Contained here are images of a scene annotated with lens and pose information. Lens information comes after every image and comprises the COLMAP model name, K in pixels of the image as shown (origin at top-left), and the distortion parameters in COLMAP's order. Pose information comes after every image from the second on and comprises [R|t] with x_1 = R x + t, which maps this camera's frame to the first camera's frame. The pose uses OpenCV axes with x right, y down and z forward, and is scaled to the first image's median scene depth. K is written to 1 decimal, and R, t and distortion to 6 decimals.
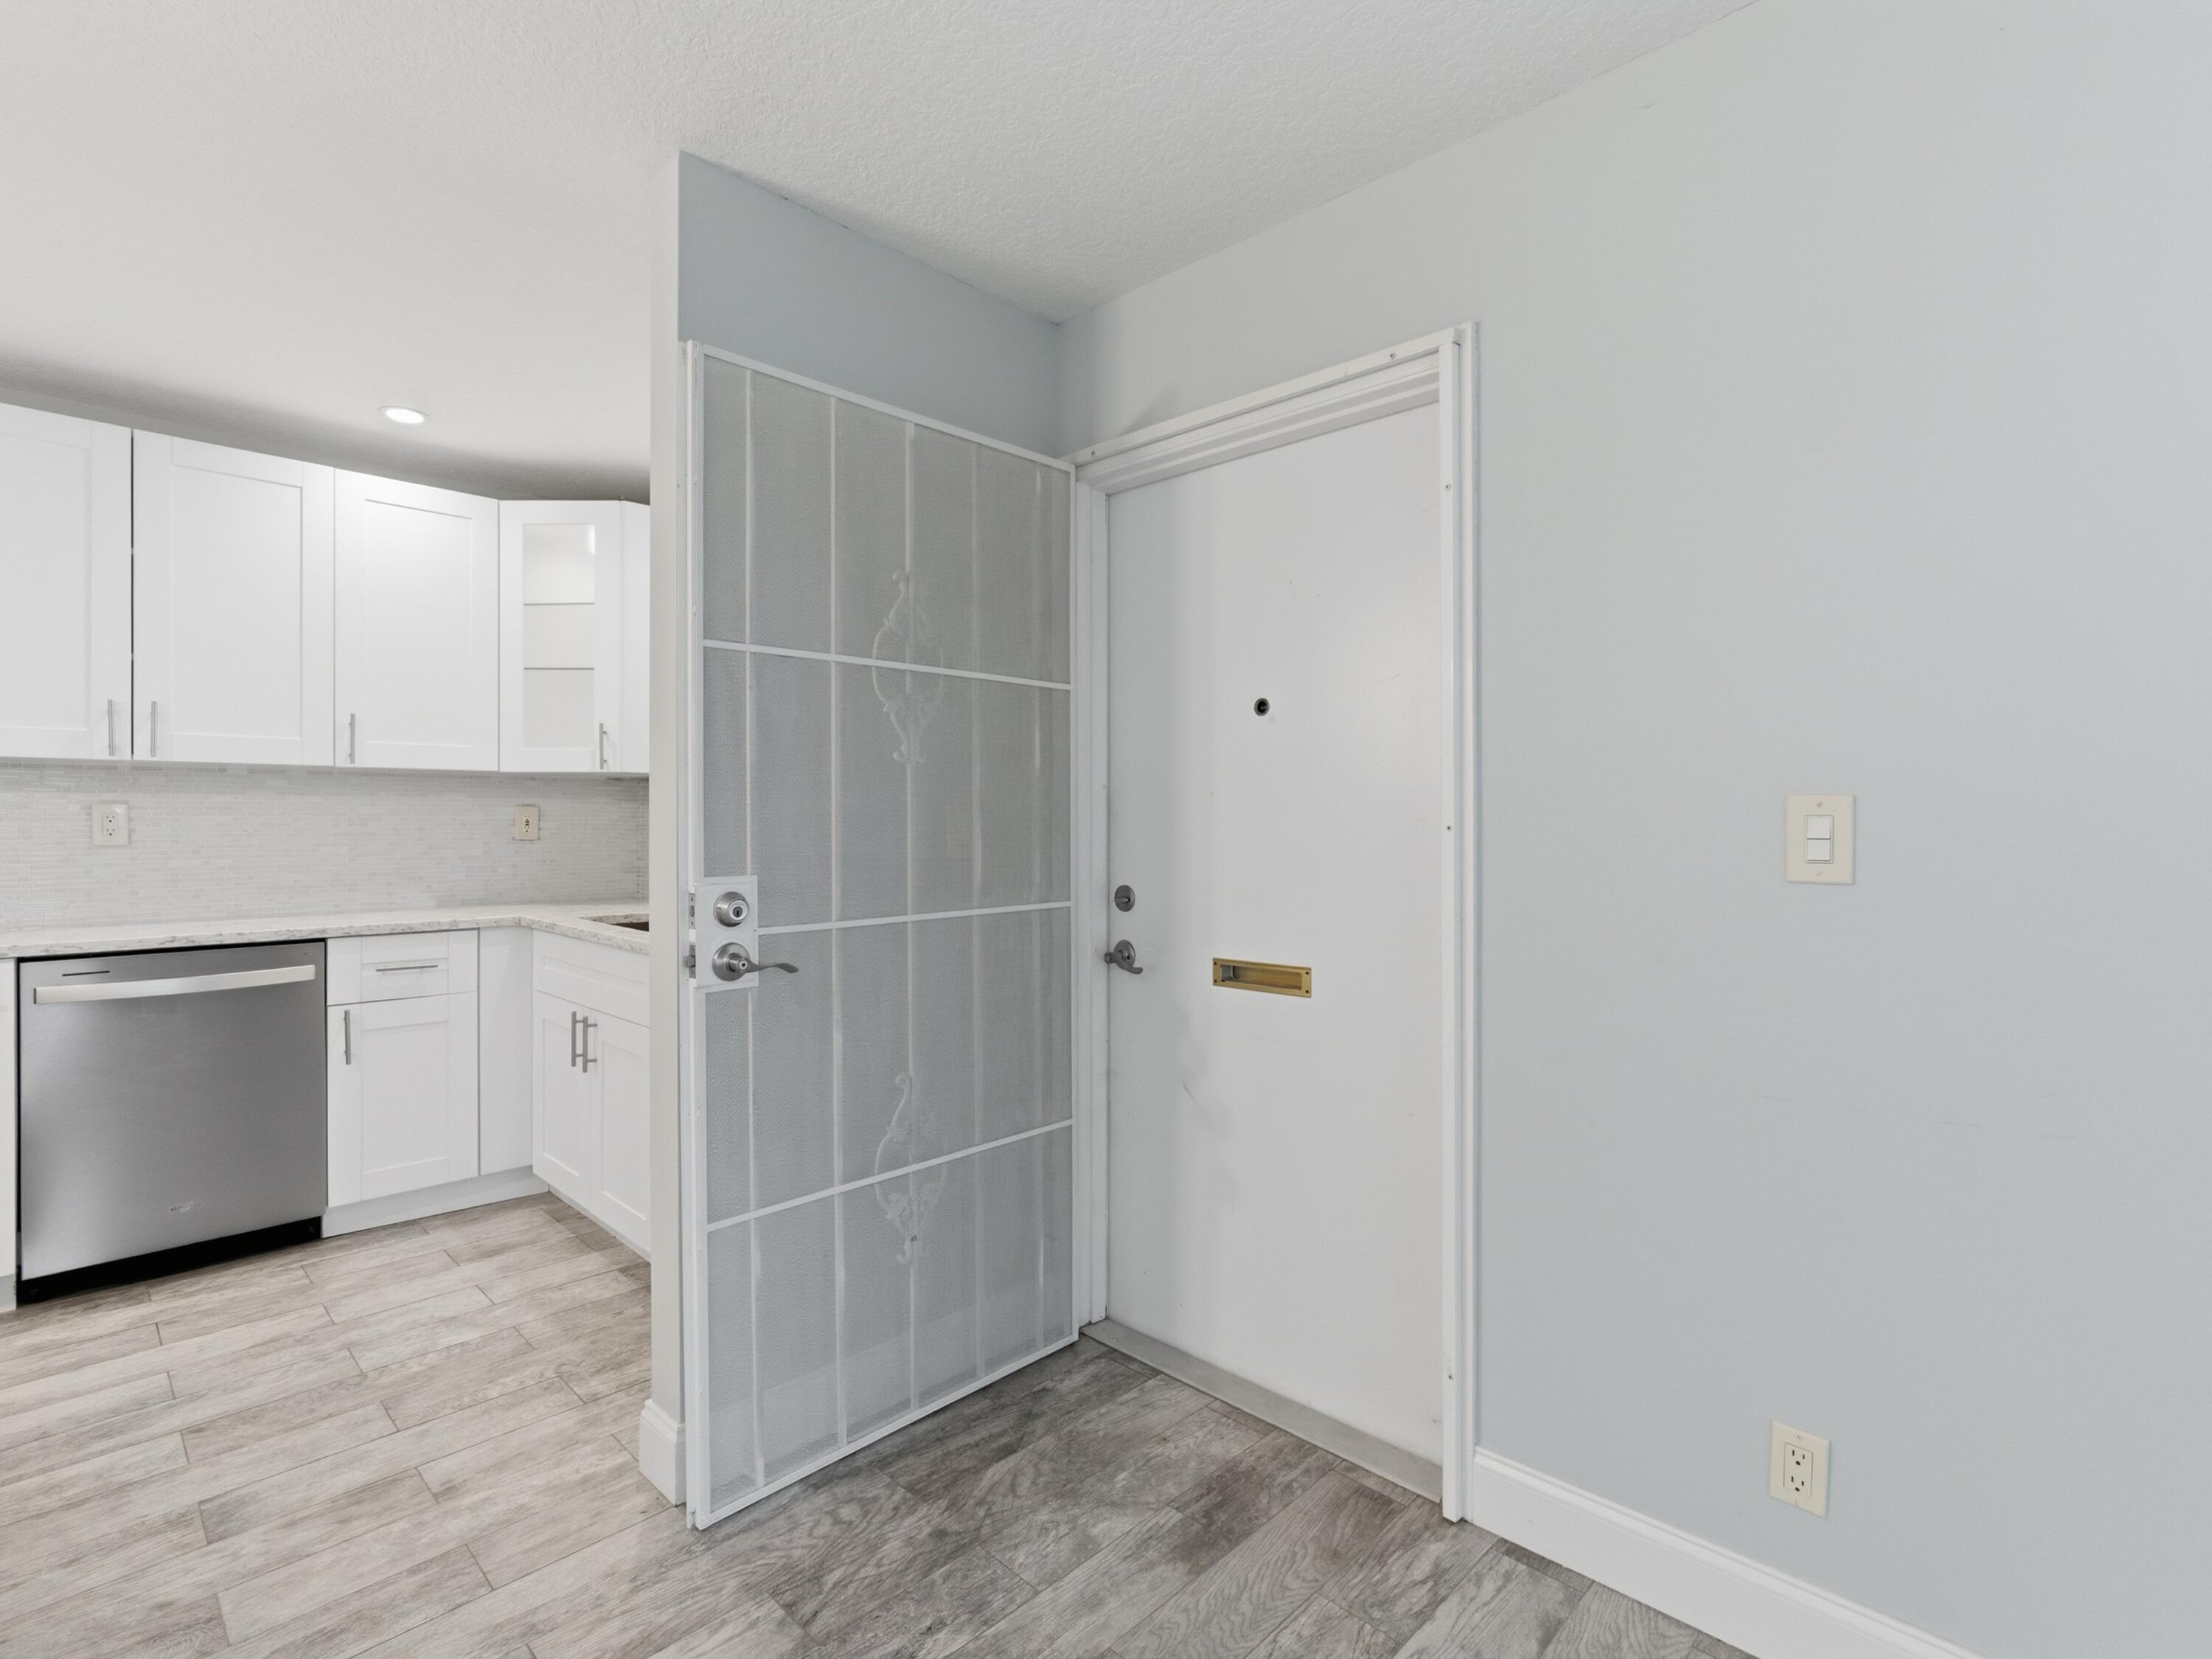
lens RADIAL K [[1060.6, 0, 1099.7], [0, 1060.6, 819.5], [0, 0, 1]] dist [-0.001774, 0.000766]
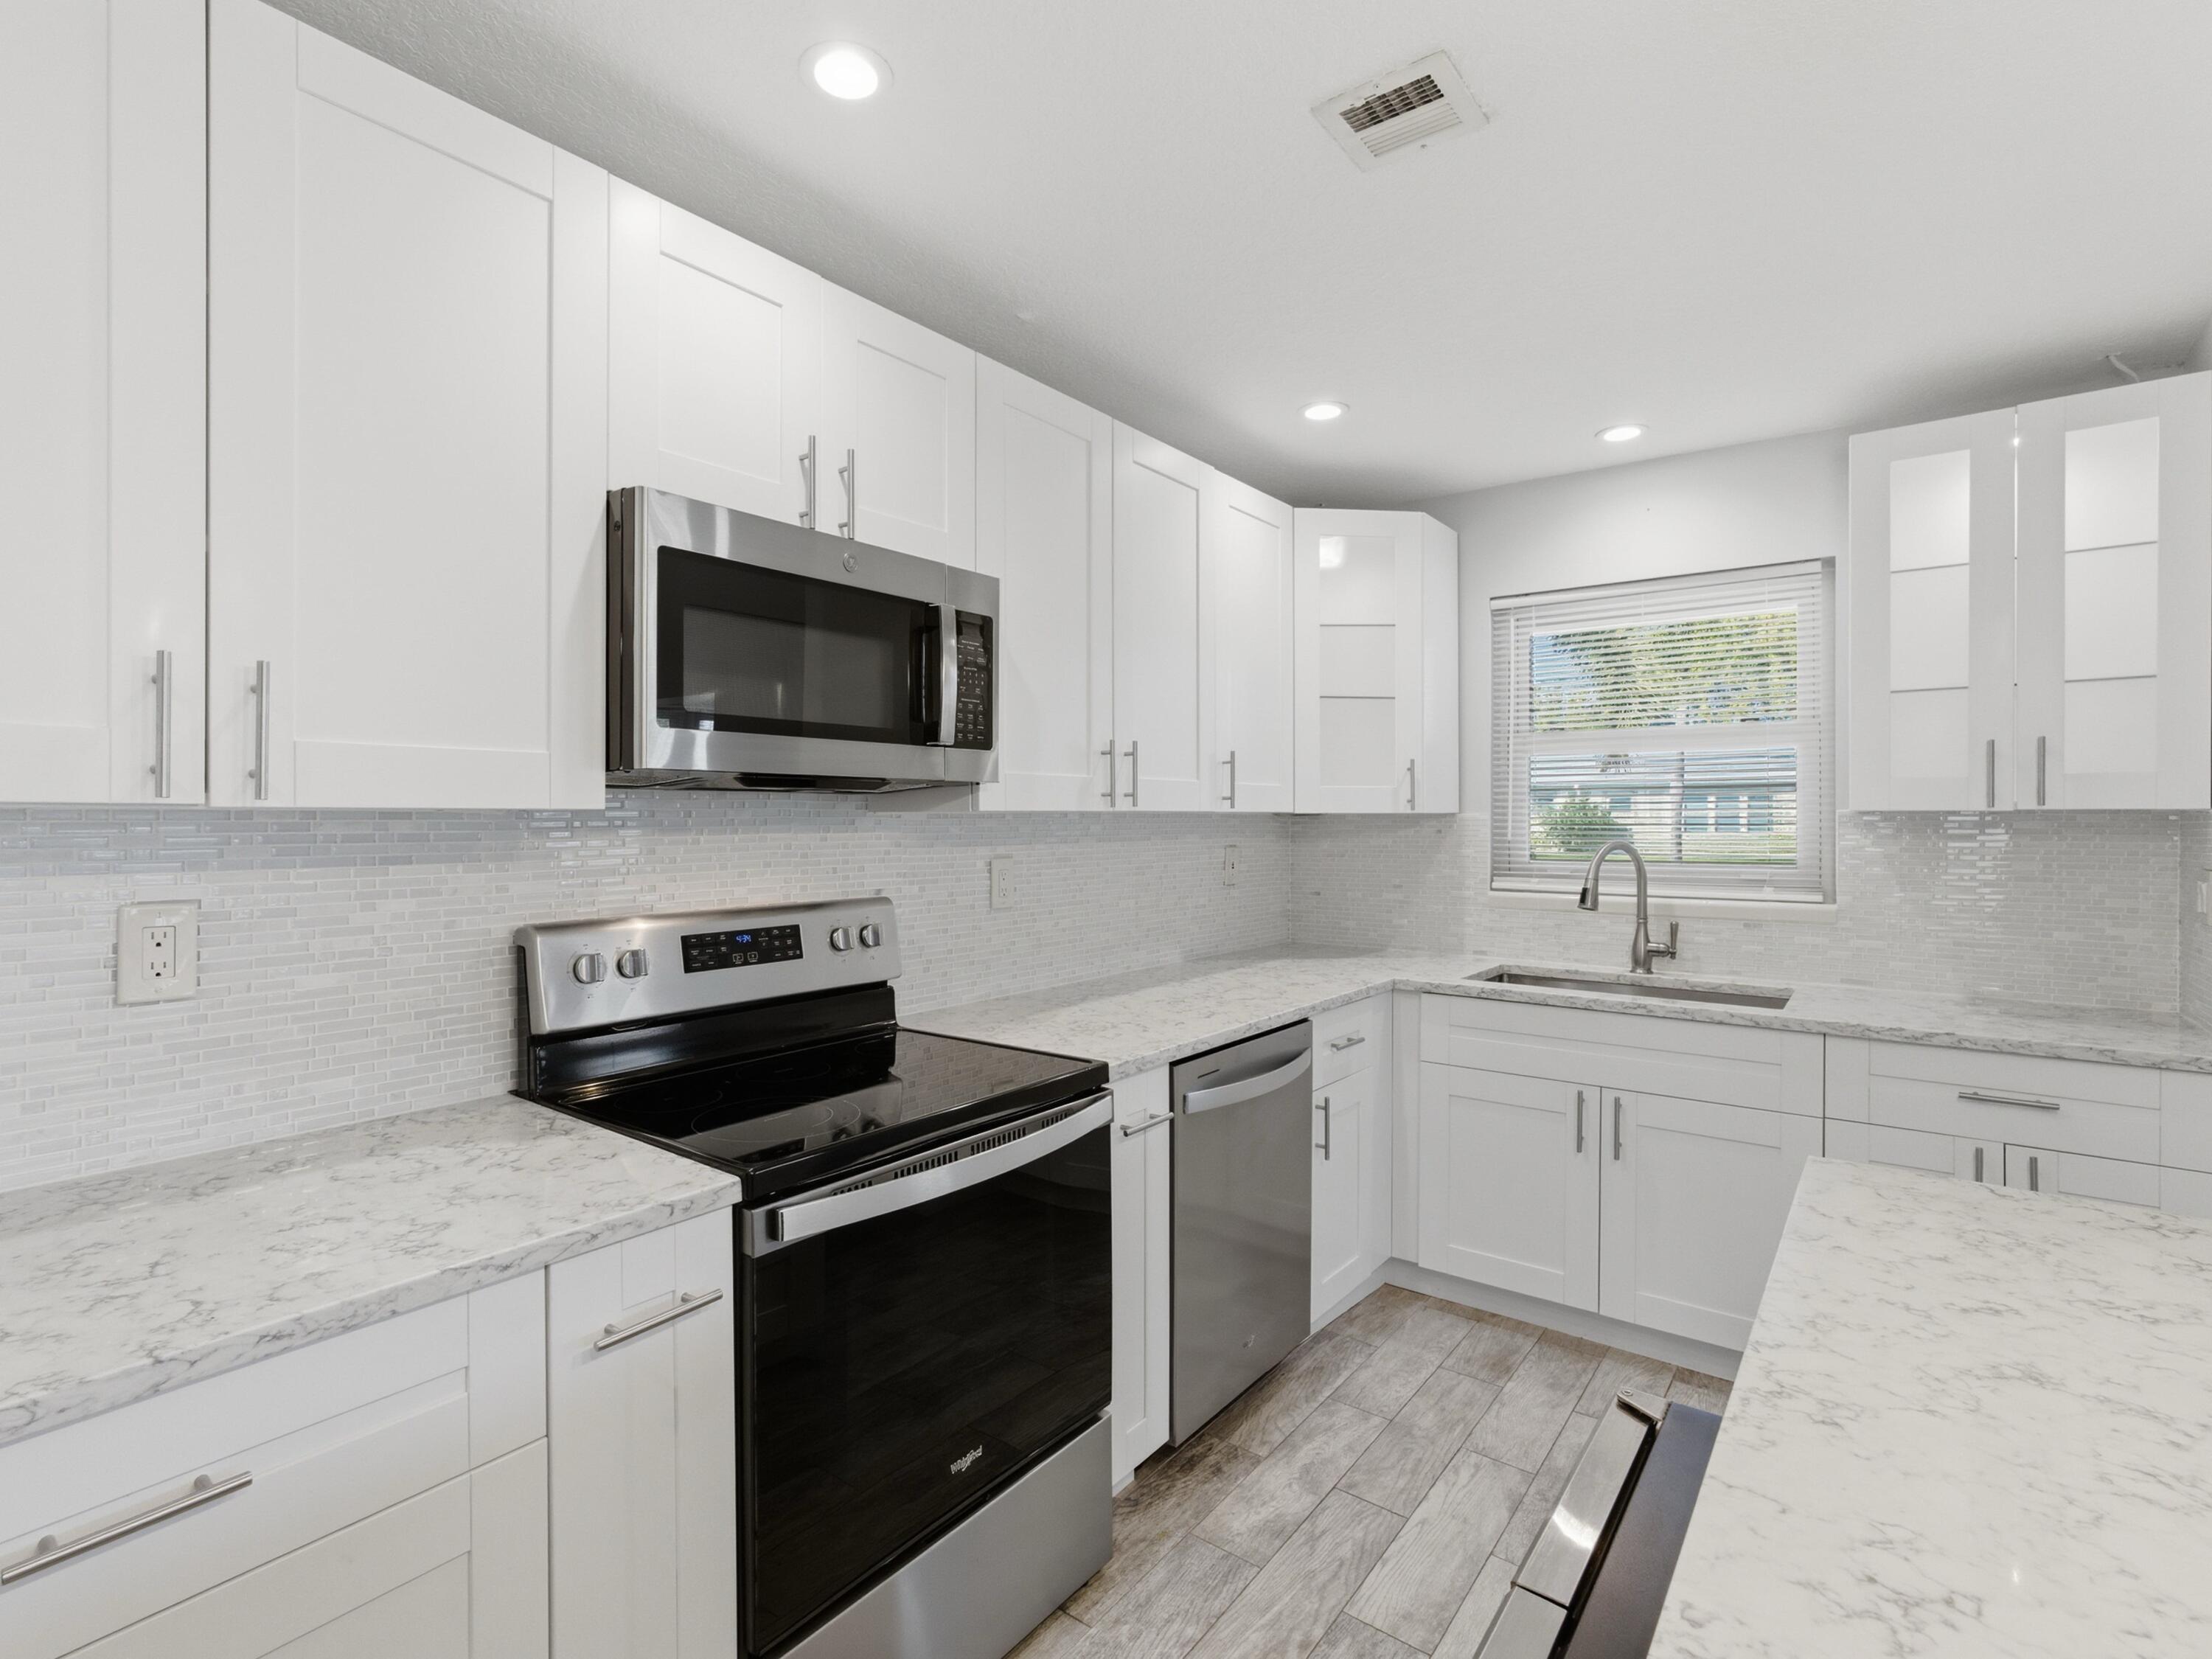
lens RADIAL K [[1065.6, 0, 1060.7], [0, 1065.6, 818.8], [0, 0, 1]] dist [-0.018780, 0.008206]
pose [[0.995151, -0.002372, 0.098333, -1.188669], [0.002302, 0.999997, 0.000825, -0.057470], [-0.098334, -0.000594, 0.995153, 0.185086]]
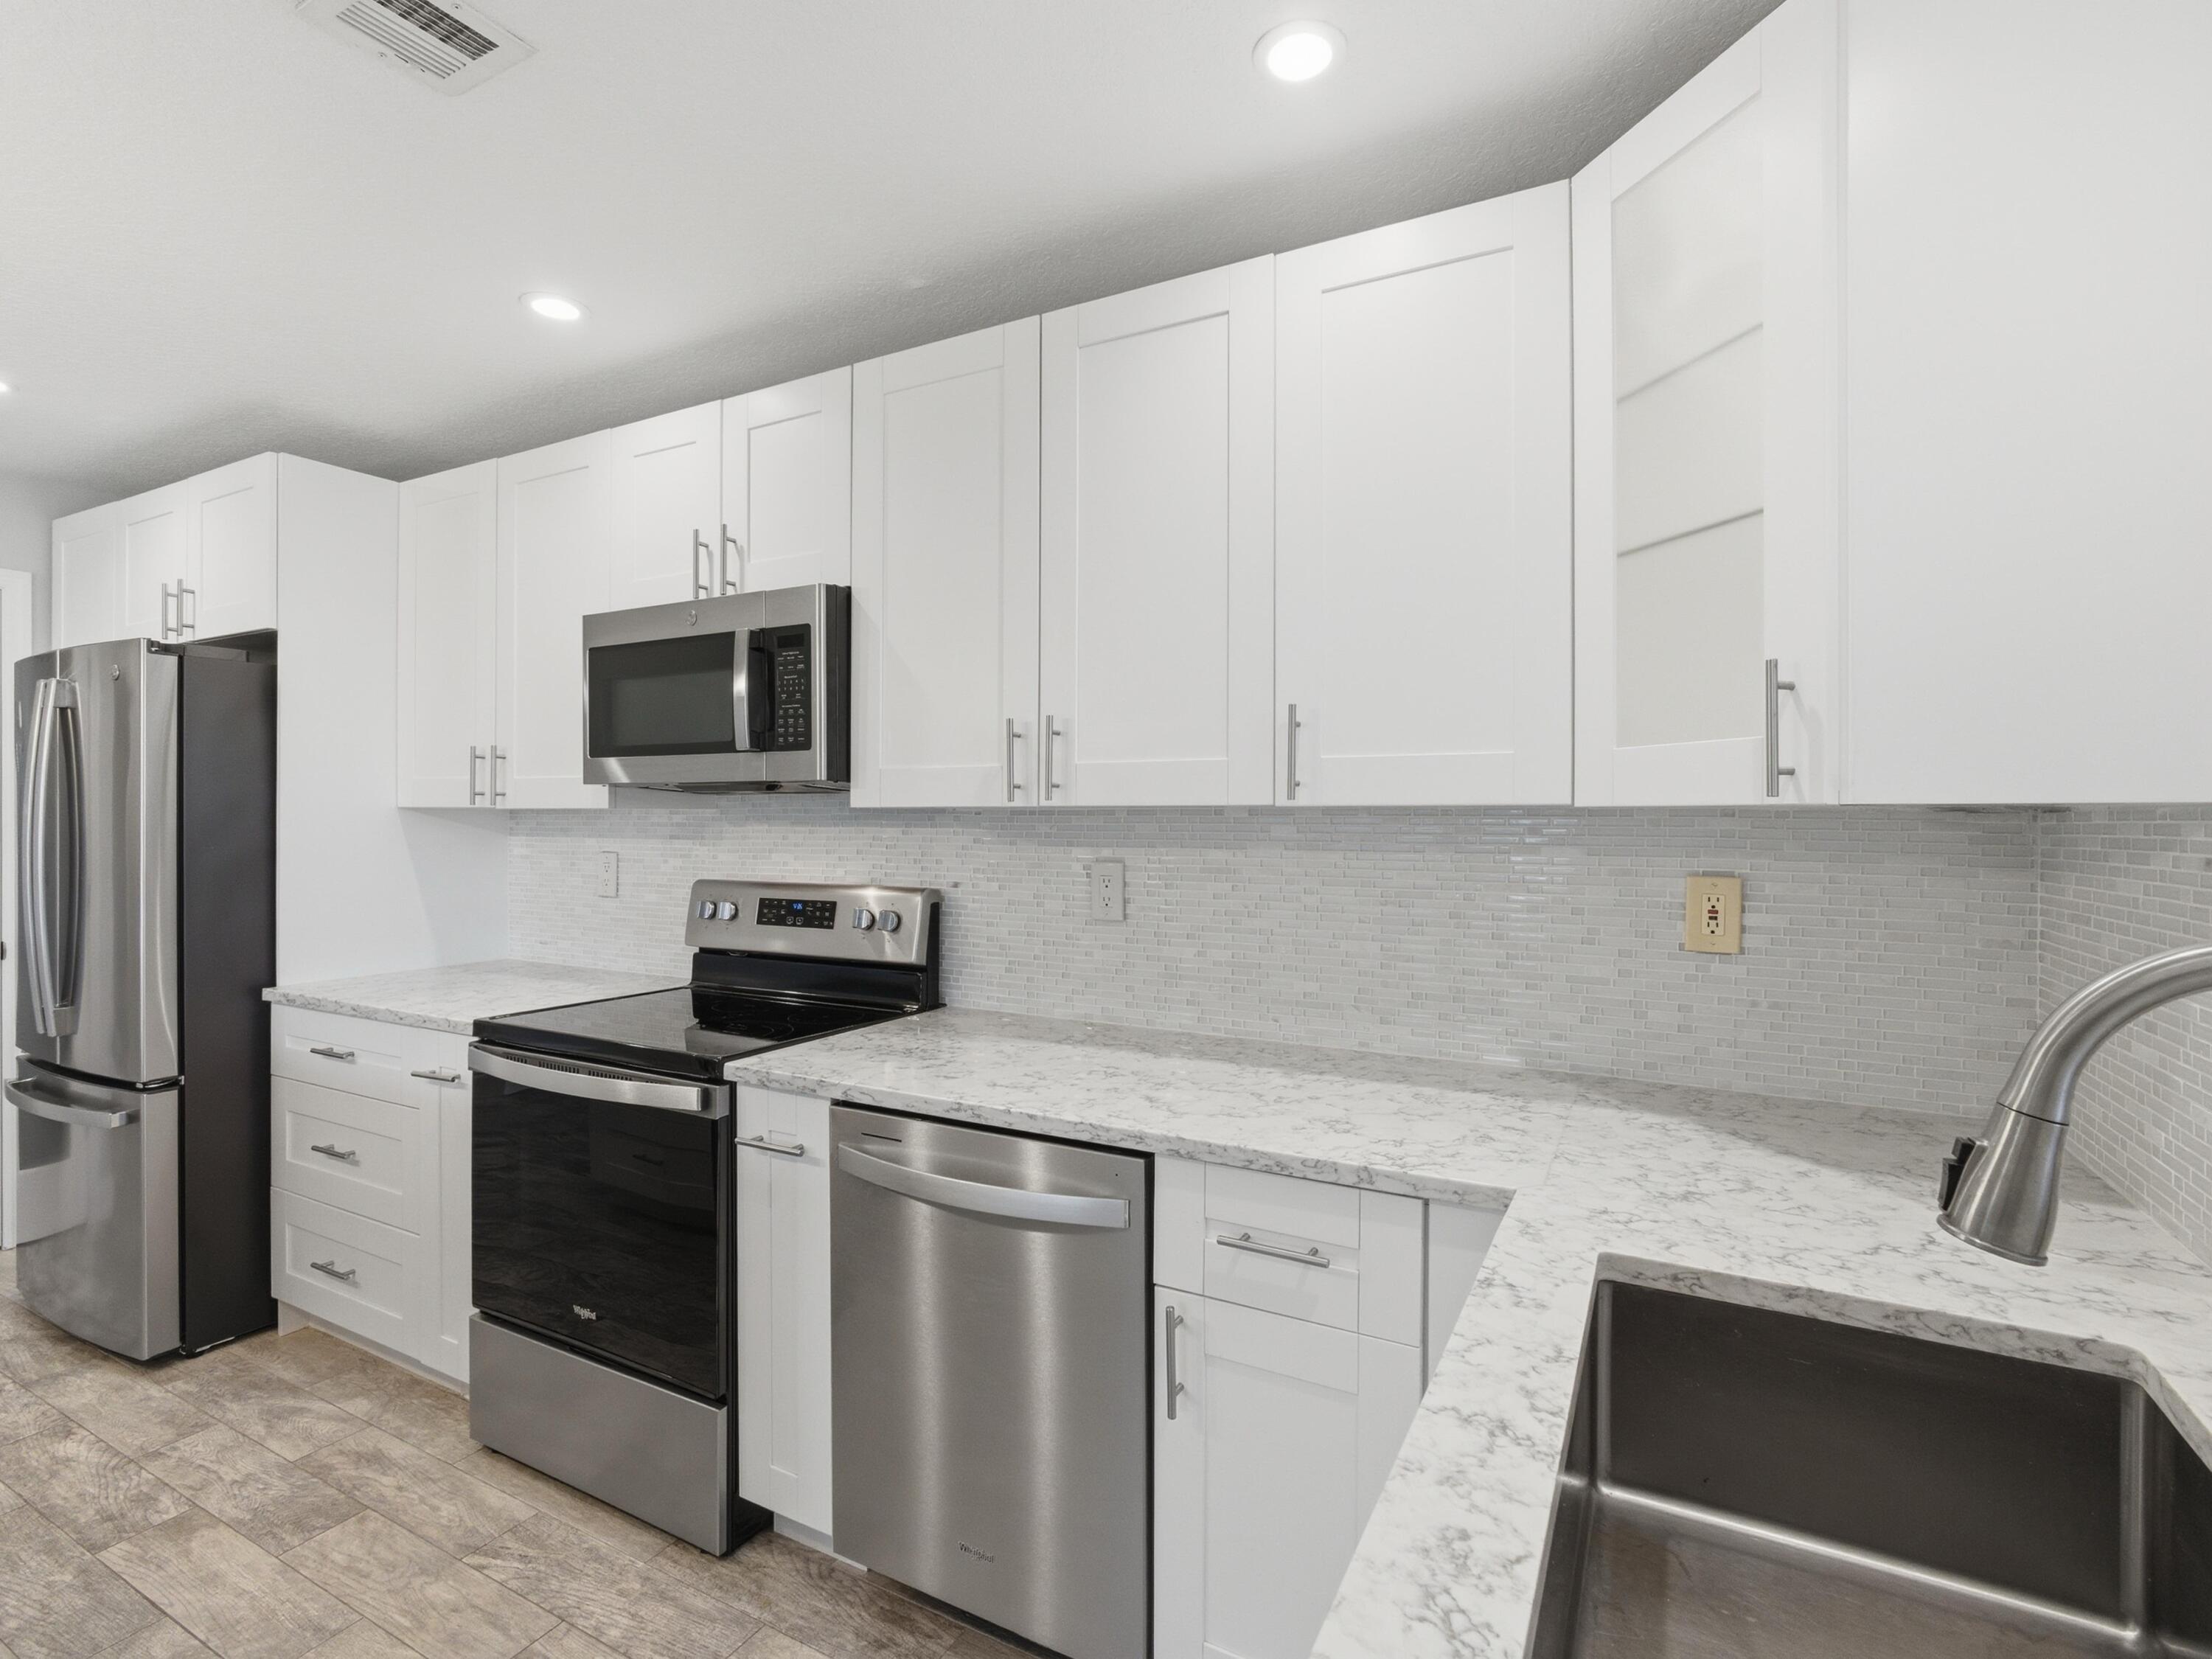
lens RADIAL K [[1063.6, 0, 1123.4], [0, 1063.6, 819.2], [0, 0, 1]] dist [-0.013869, 0.005837]
pose [[0.282370, 0.002463, -0.959302, -0.287577], [-0.002897, 0.999994, 0.001714, -0.055790], [0.959301, 0.002295, 0.282375, 0.986554]]
